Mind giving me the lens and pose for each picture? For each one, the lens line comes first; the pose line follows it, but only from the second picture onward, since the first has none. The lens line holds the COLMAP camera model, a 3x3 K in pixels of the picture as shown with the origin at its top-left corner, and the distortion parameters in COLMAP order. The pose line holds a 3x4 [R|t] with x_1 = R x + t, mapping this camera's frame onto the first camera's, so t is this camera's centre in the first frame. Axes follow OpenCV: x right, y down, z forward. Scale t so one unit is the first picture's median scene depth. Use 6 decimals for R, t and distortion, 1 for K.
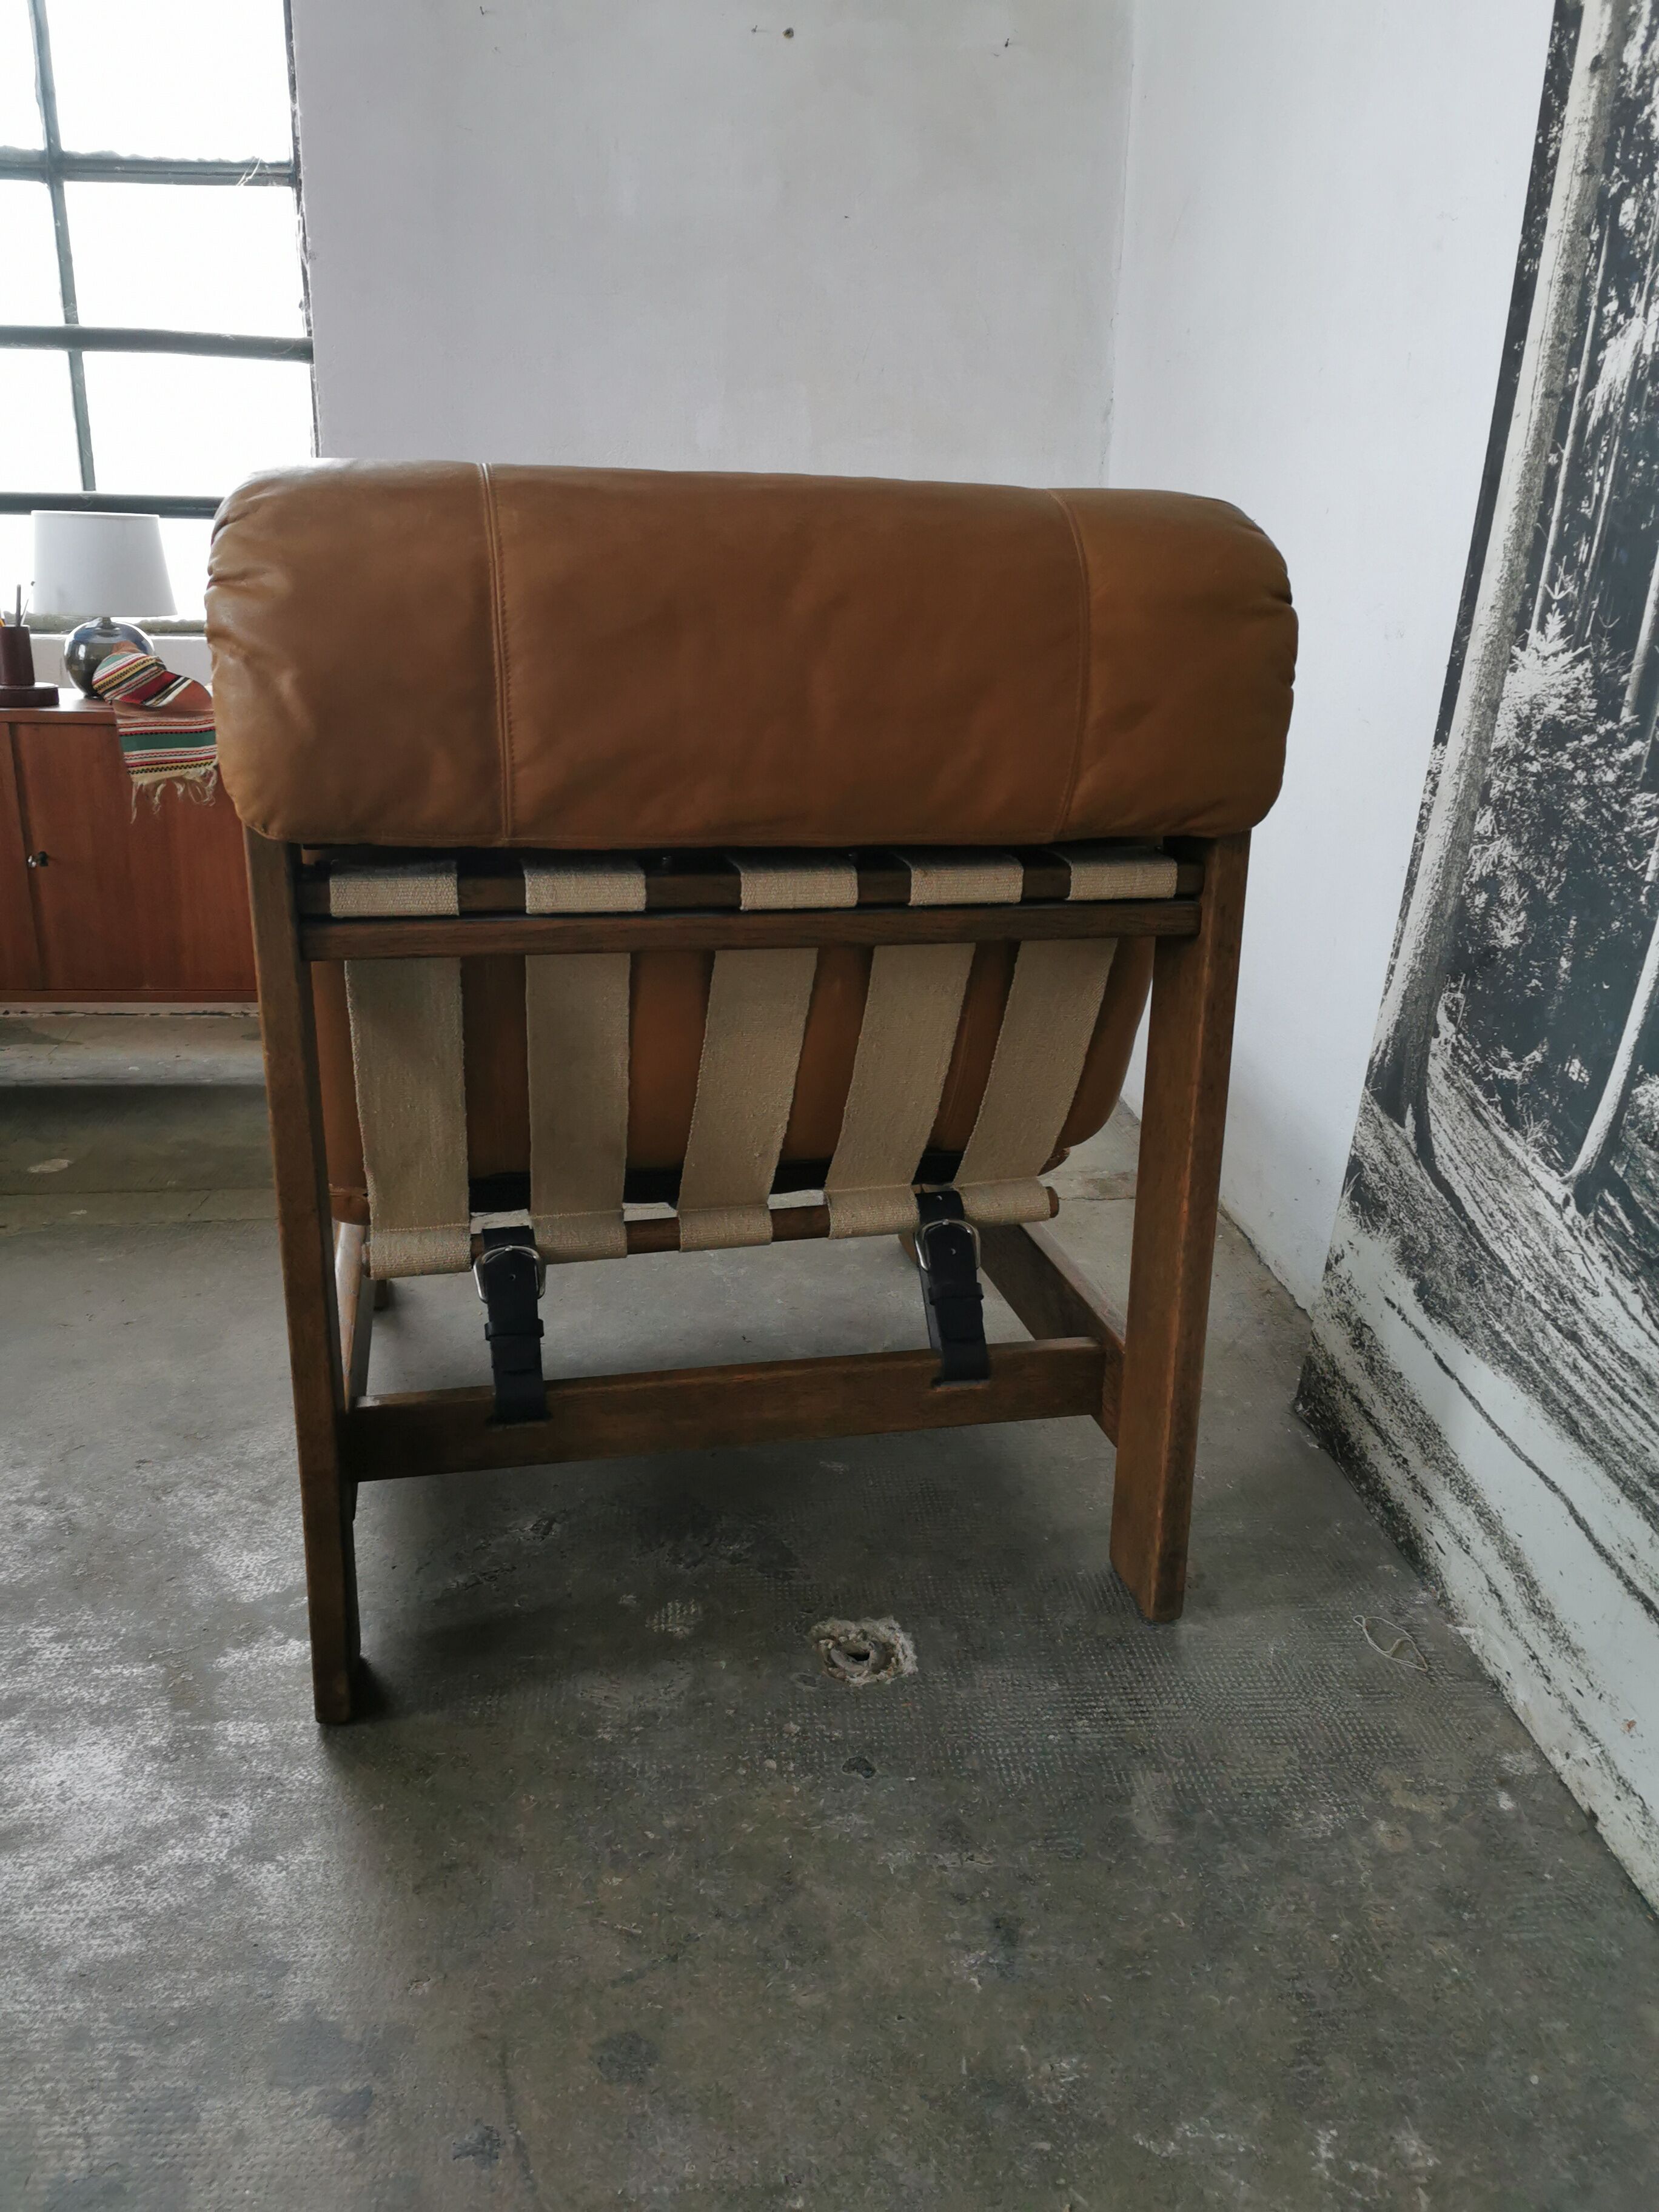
lens RADIAL K [[1712.9, 0, 825.0], [0, 1712.9, 1103.8], [0, 0, 1]] dist [0.059499, -0.086016]
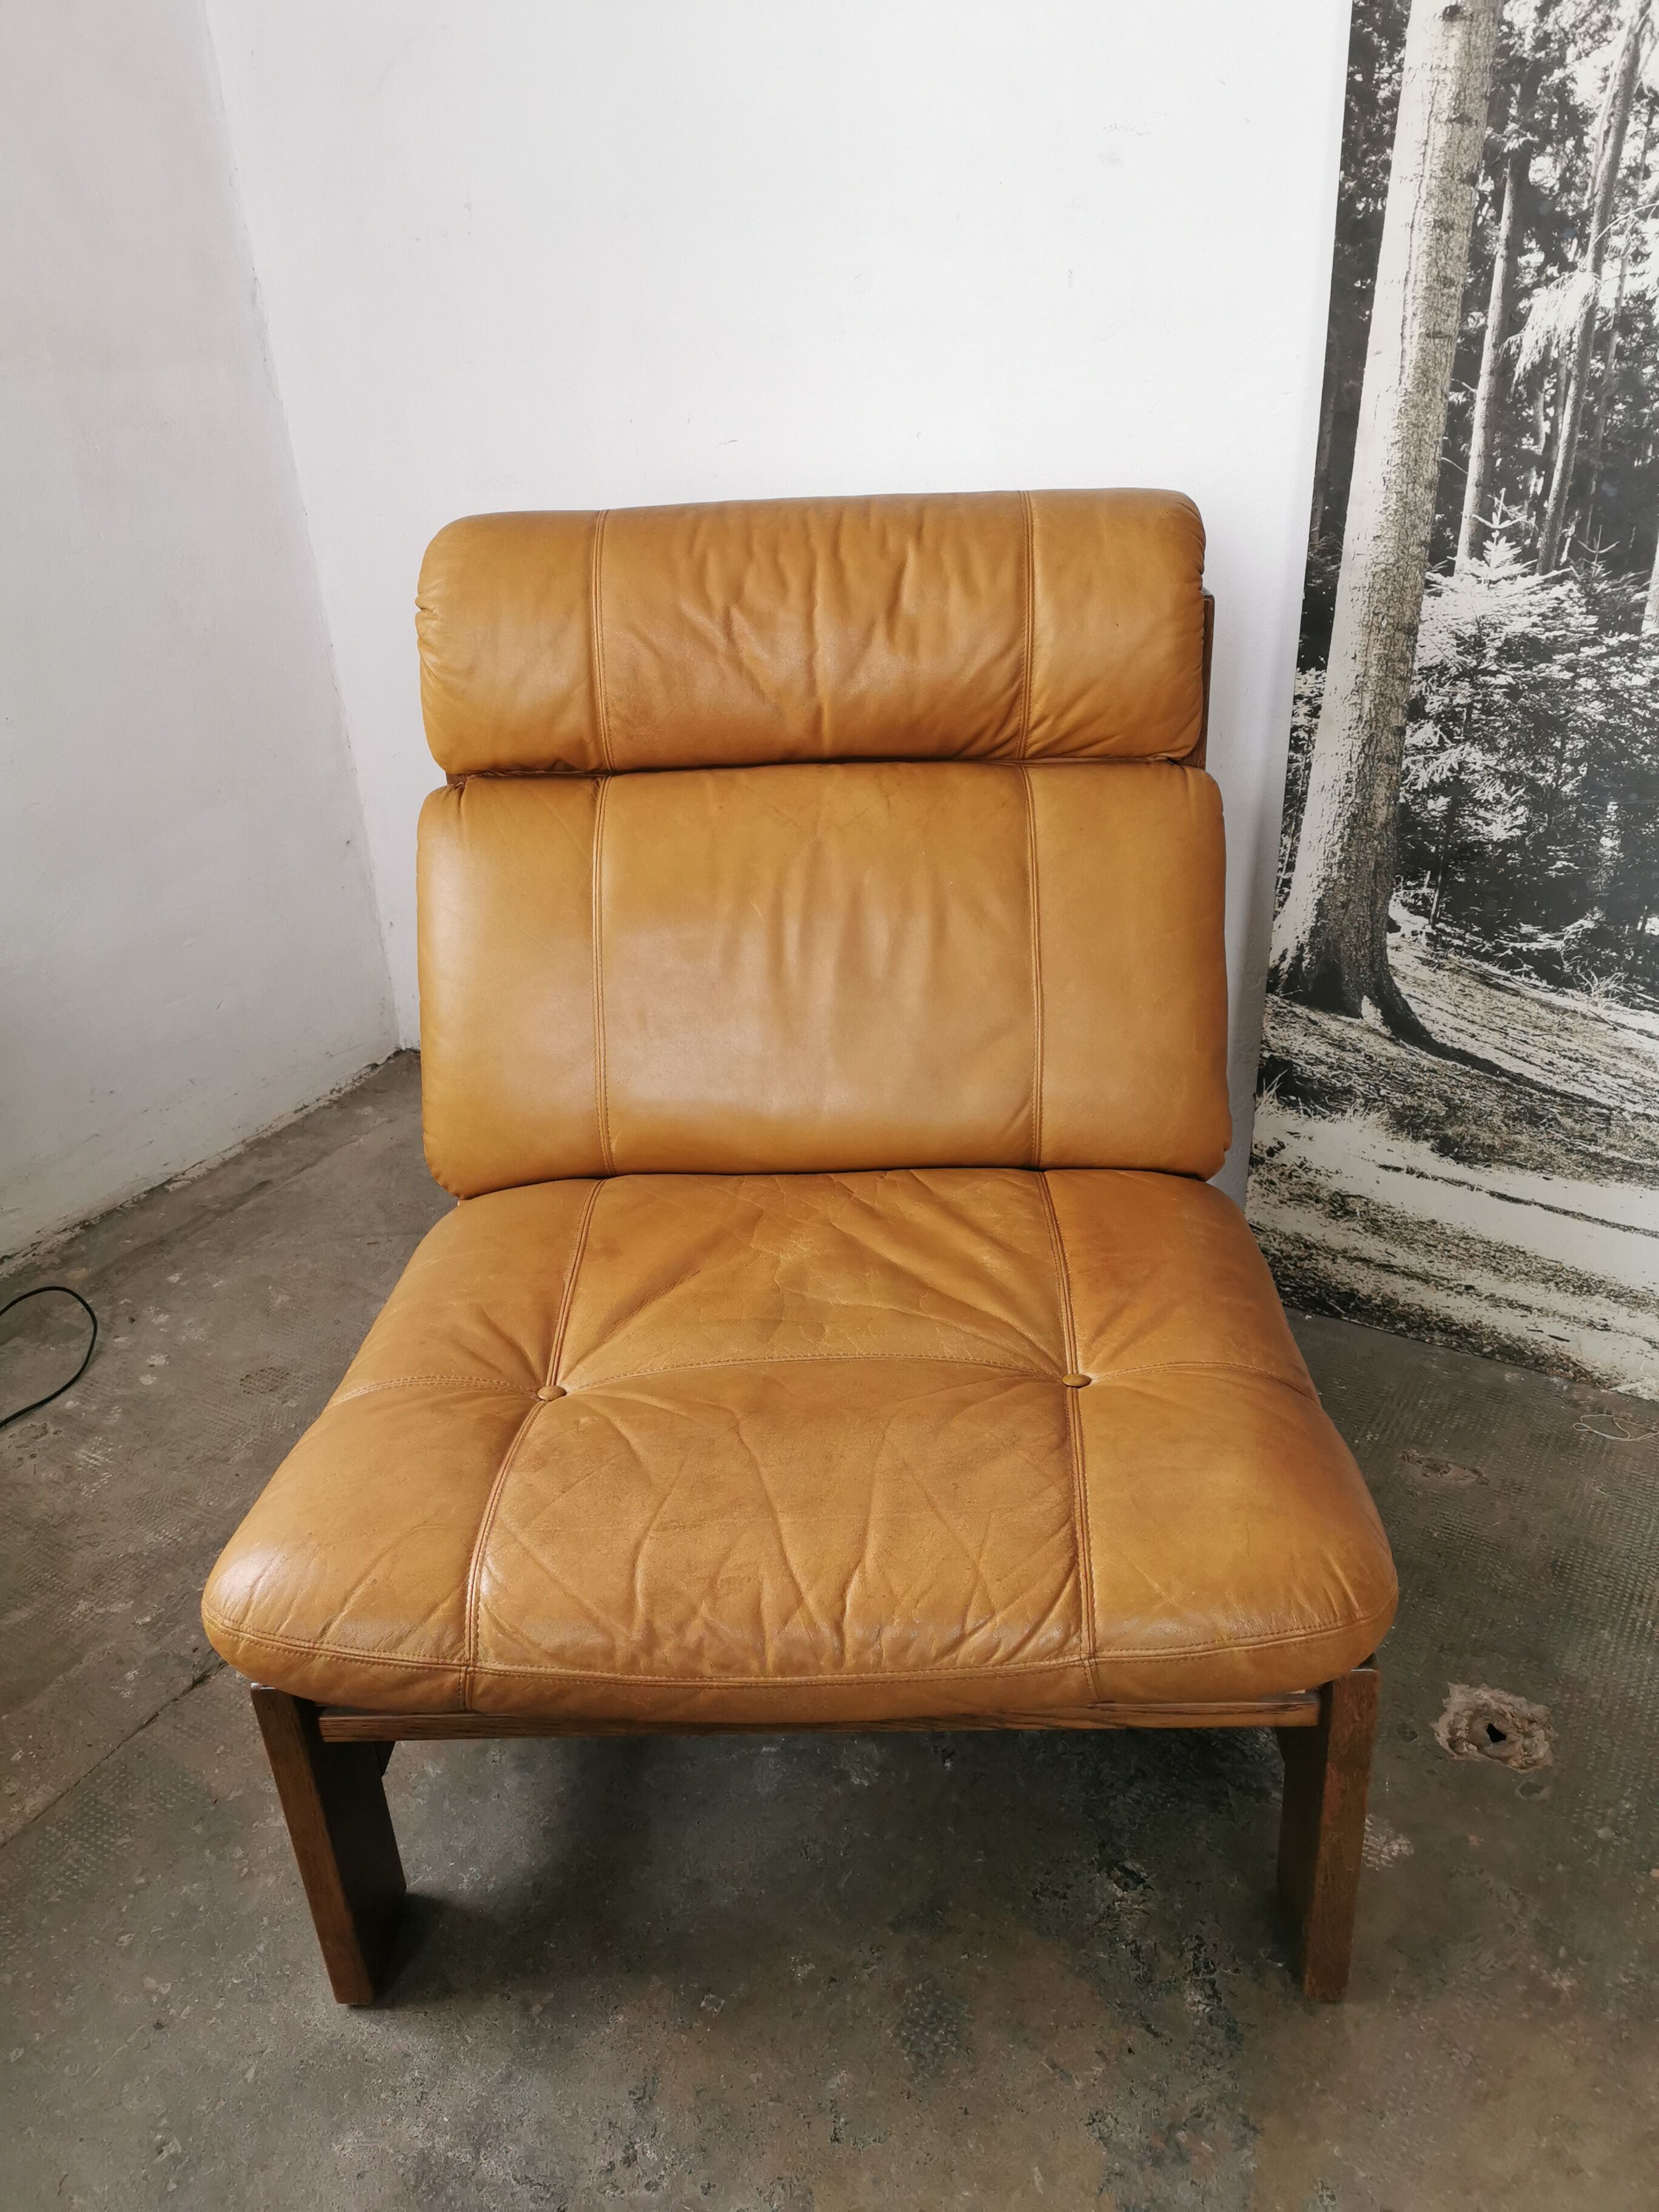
lens RADIAL K [[1712.9, 0, 806.1], [0, 1712.9, 1082.7], [0, 0, 1]] dist [0.059499, -0.086016]
pose [[0.601073, -0.398452, 0.692782, -0.700995], [0.311978, 0.915058, 0.255615, -0.365009], [-0.735786, 0.062490, 0.674325, 0.569014]]
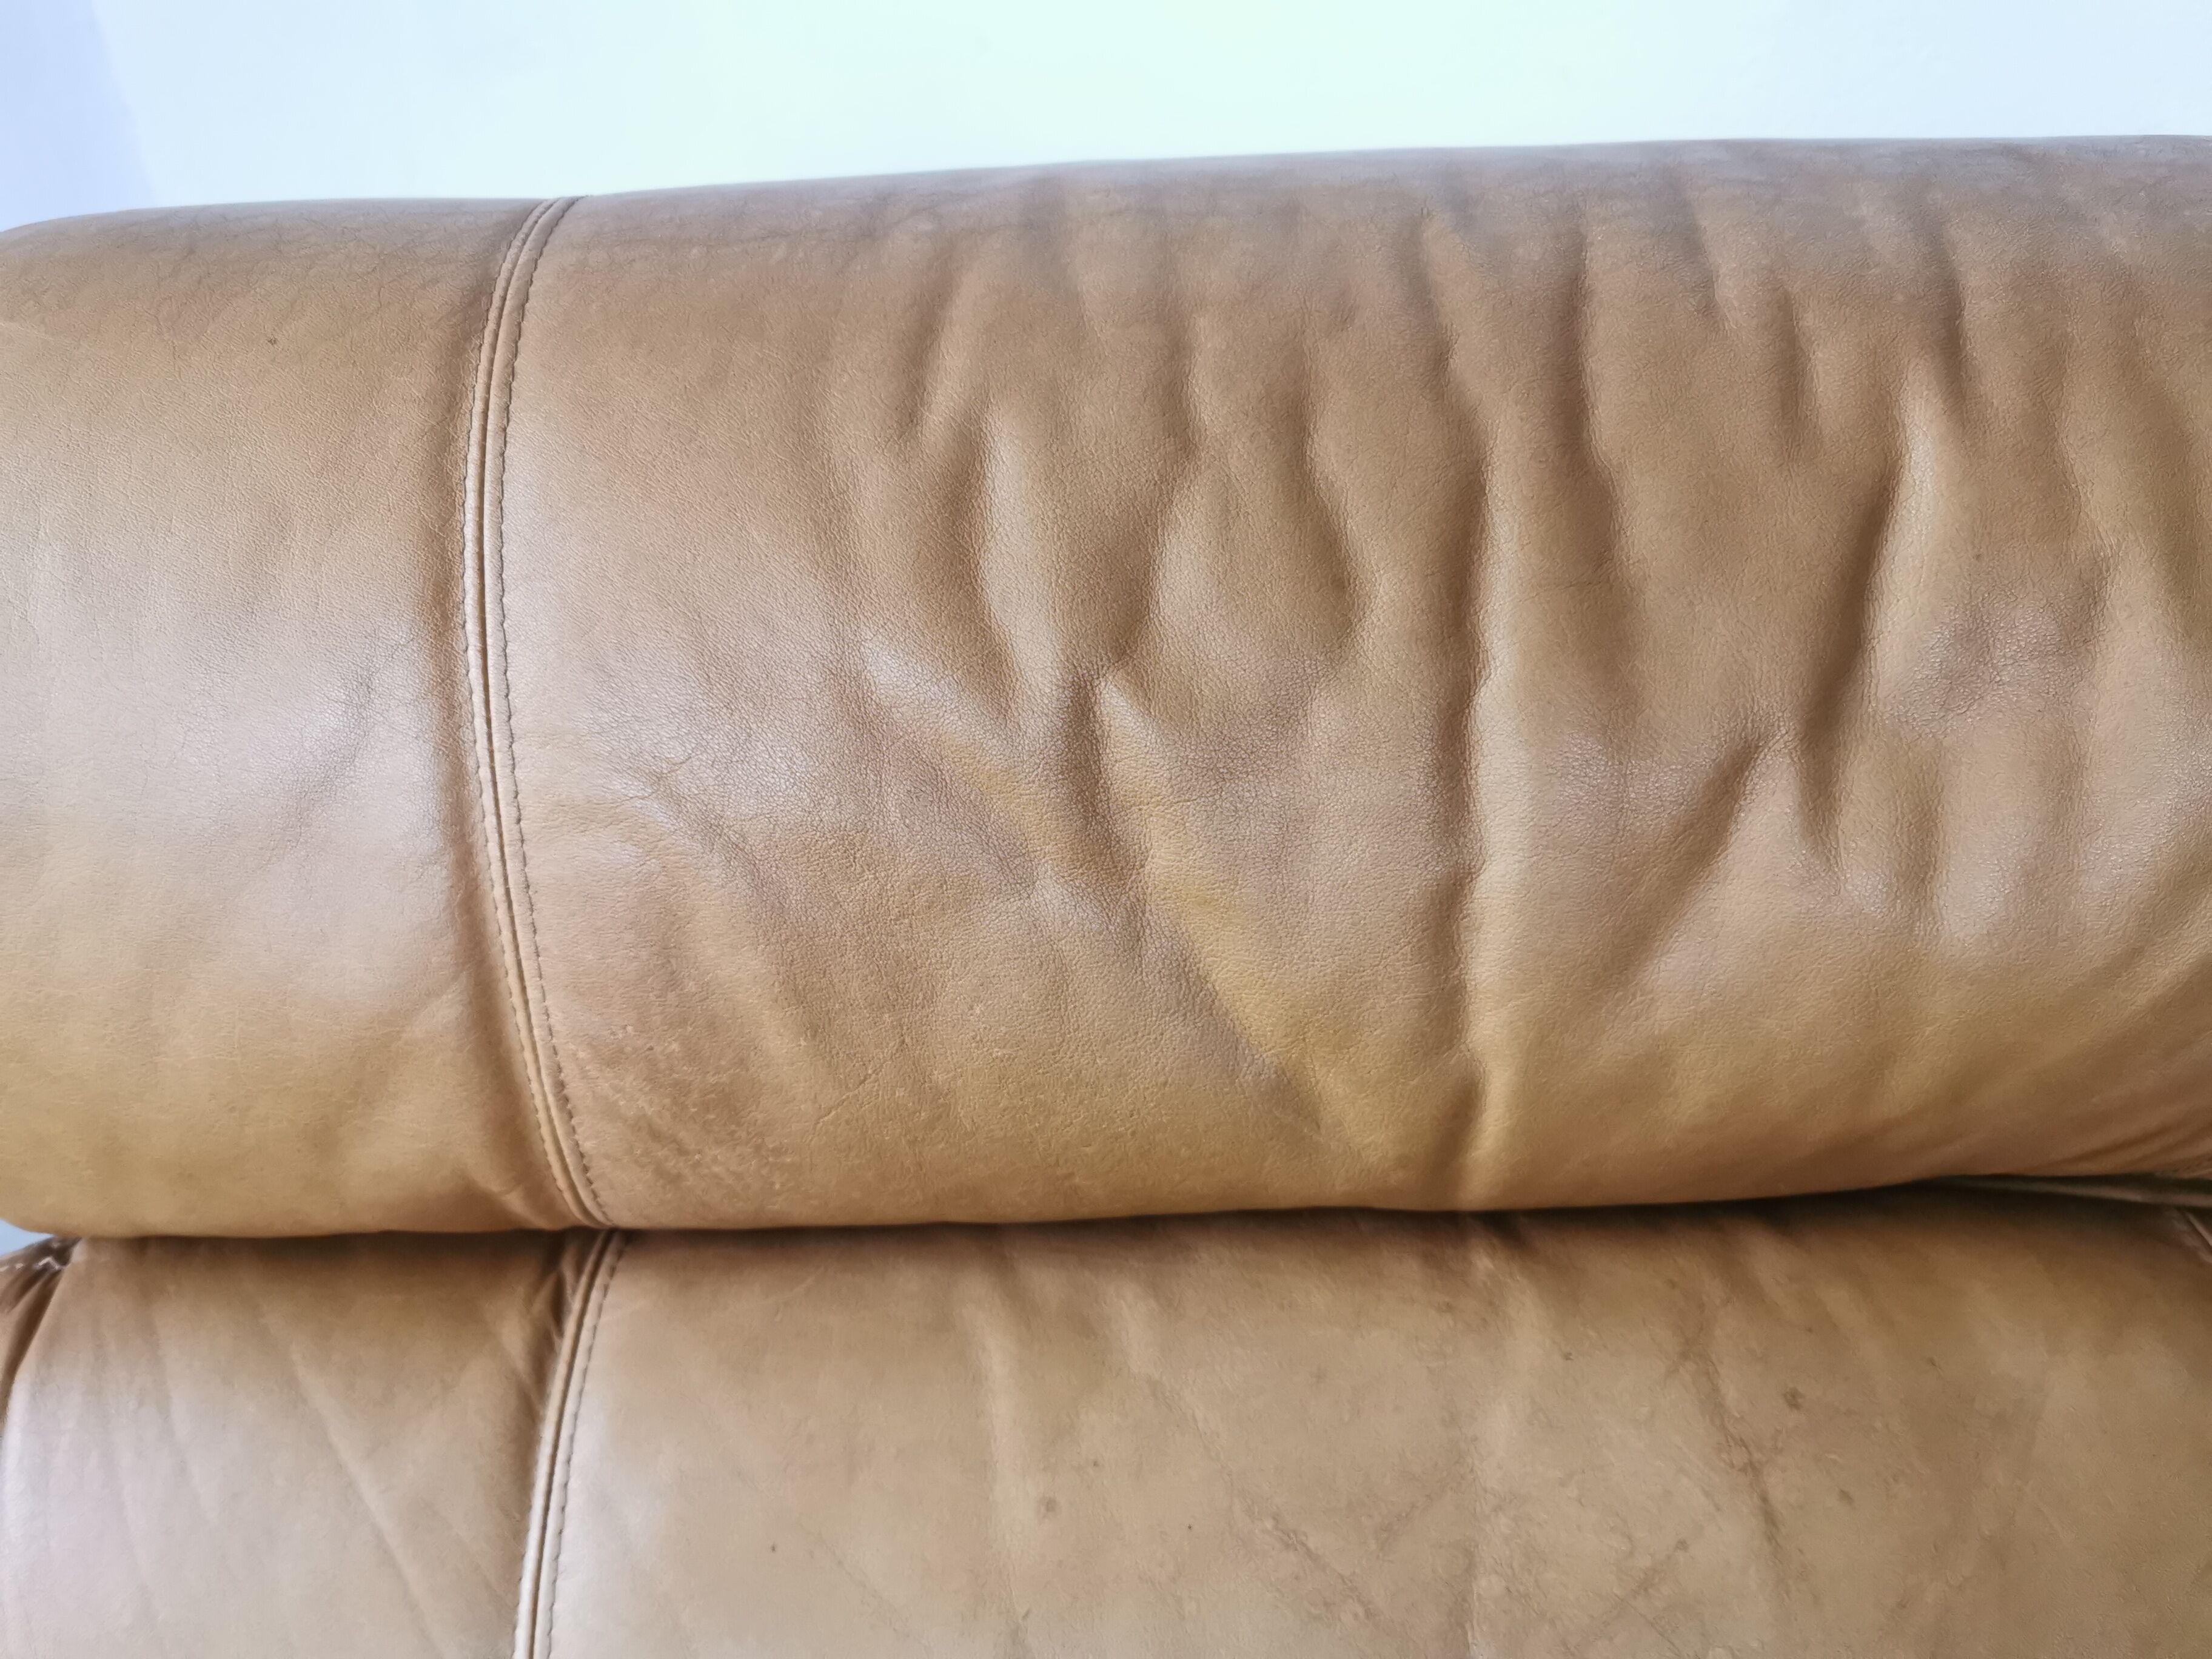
lens RADIAL K [[1712.9, 0, 1108.8], [0, 1712.9, 802.9], [0, 0, 1]] dist [0.059499, -0.086016]
pose [[0.580816, -0.455746, 0.674499, -0.089713], [0.304655, 0.890069, 0.339061, -0.435239], [-0.754876, 0.008558, 0.655811, 1.103342]]
